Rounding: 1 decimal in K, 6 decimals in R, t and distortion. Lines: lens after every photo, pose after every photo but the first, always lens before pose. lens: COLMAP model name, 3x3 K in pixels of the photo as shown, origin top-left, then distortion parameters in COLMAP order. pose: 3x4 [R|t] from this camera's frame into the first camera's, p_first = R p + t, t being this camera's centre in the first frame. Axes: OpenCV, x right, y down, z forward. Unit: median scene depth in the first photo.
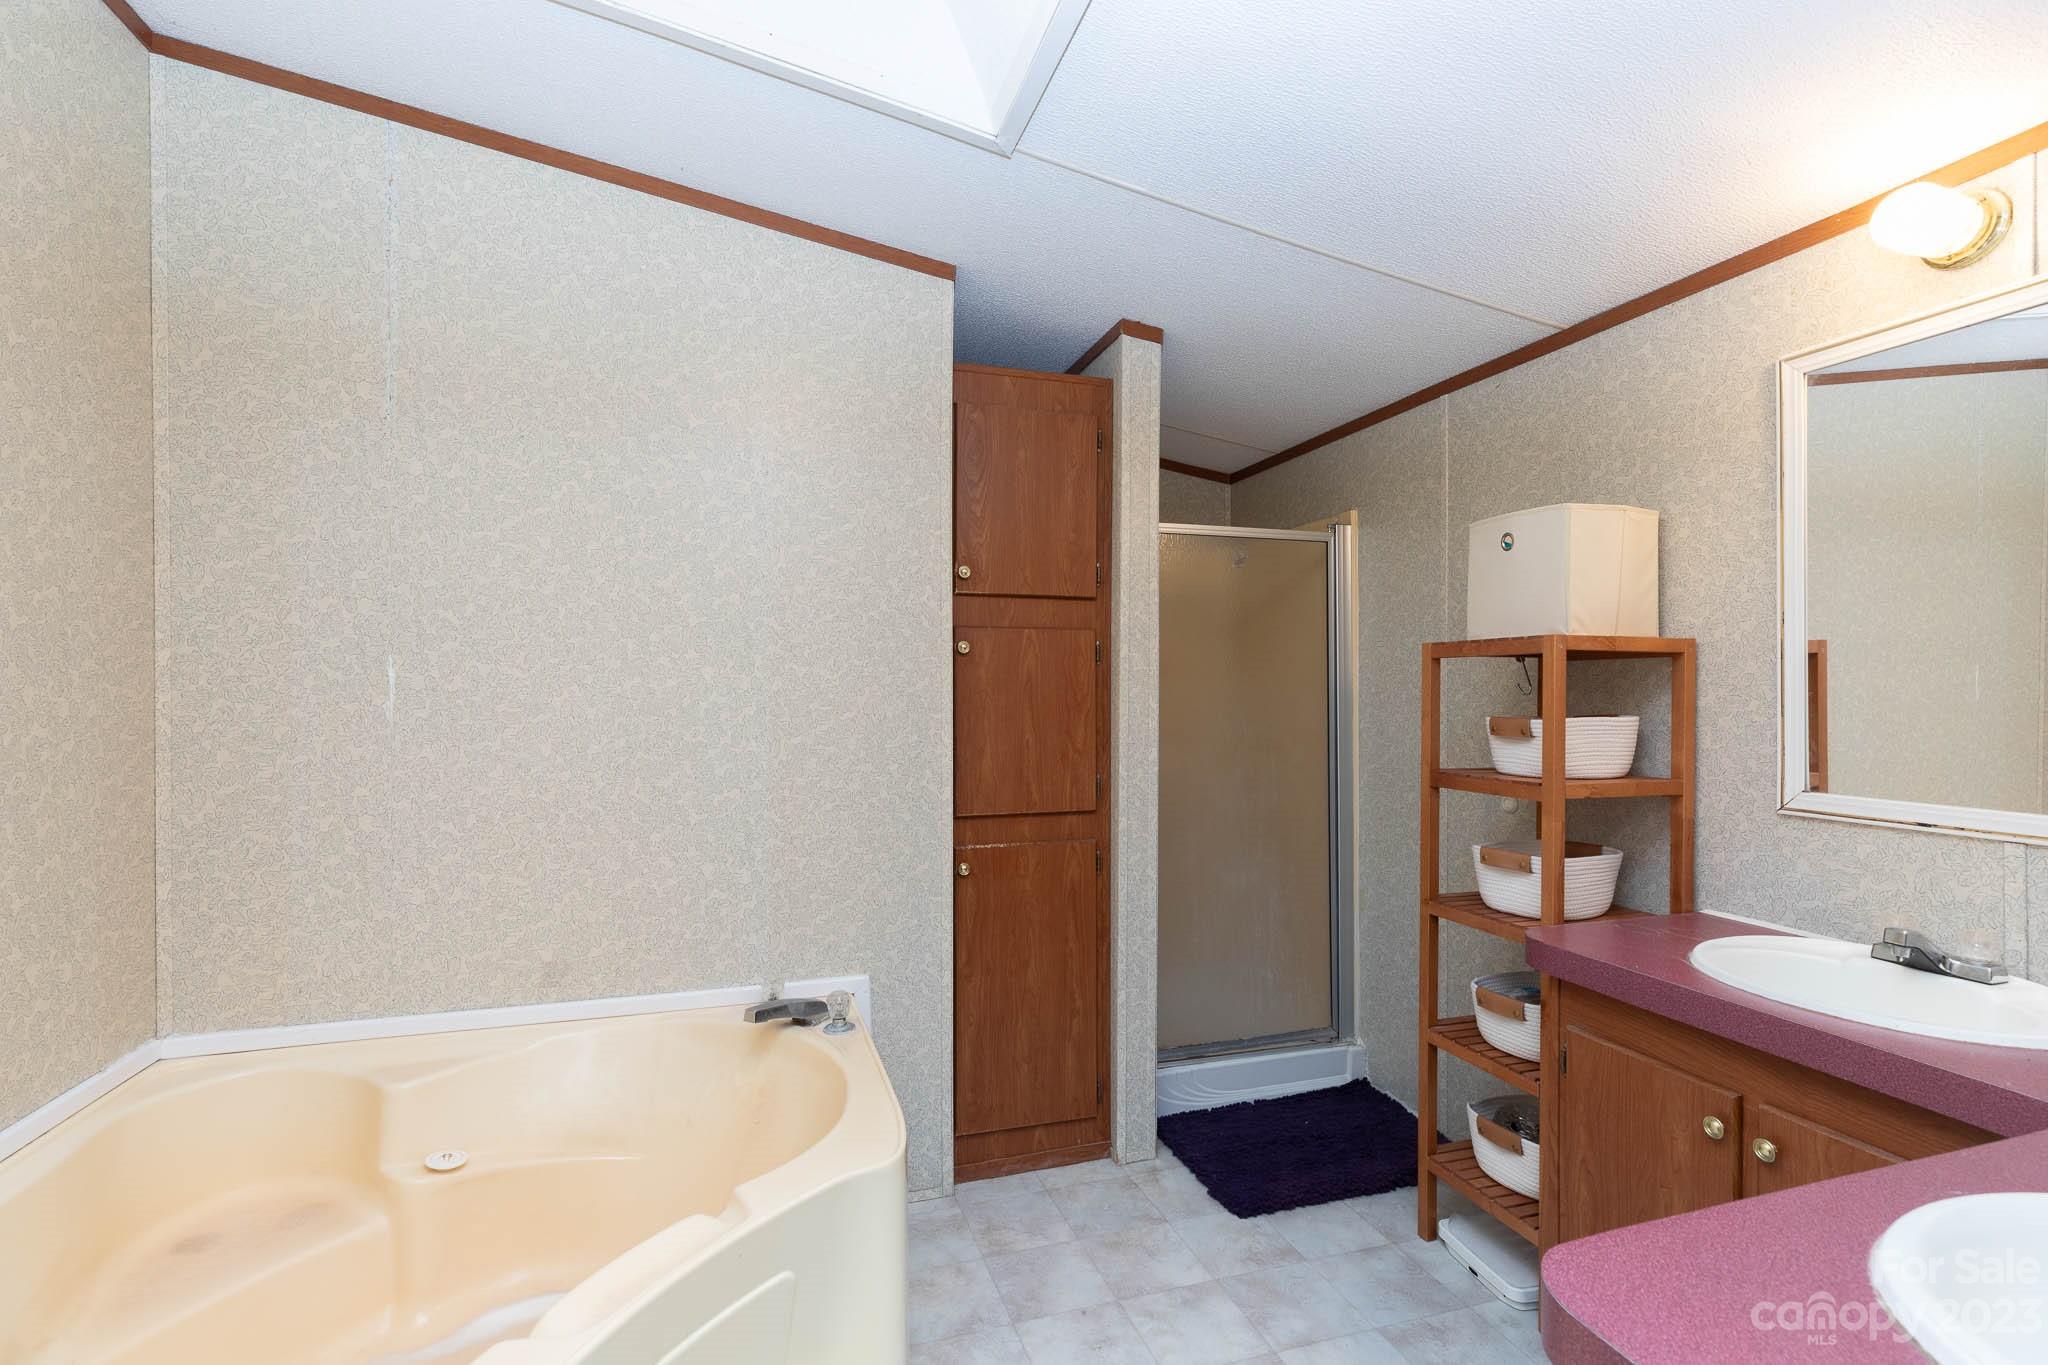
lens RADIAL K [[935.6, 0, 1027.7], [0, 935.6, 681.8], [0, 0, 1]] dist [0.003821, 0.001734]
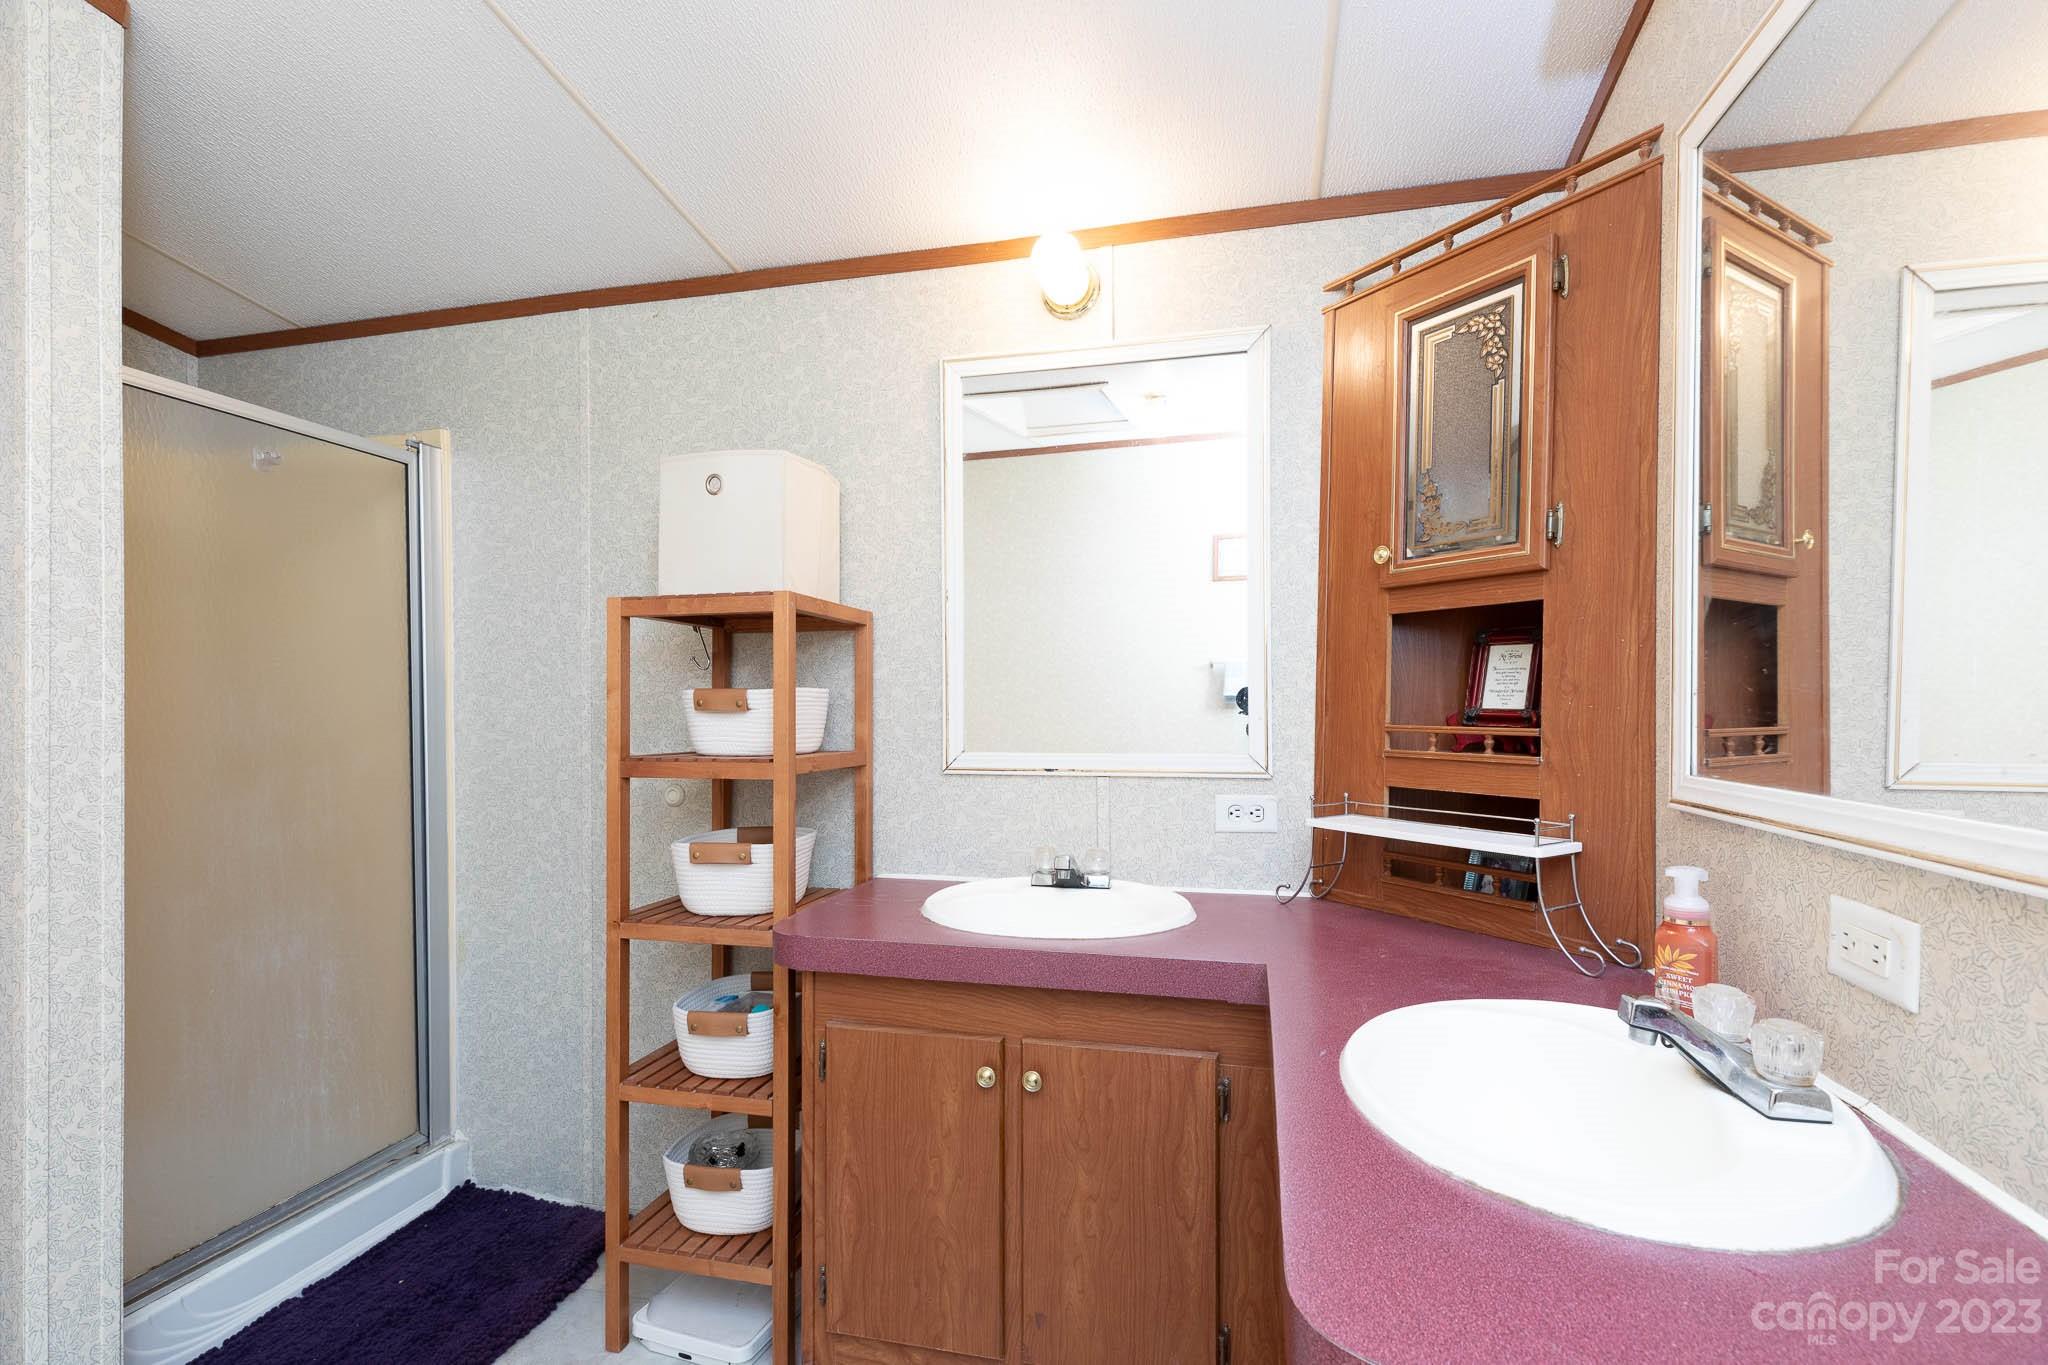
lens RADIAL K [[935.6, 0, 1028.6], [0, 935.6, 705.0], [0, 0, 1]] dist [0.003821, 0.001734]
pose [[0.519528, -0.003287, 0.854447, -0.071999], [0.000423, 0.999993, 0.003589, 0.048991], [-0.854453, -0.001503, 0.519526, 0.302597]]
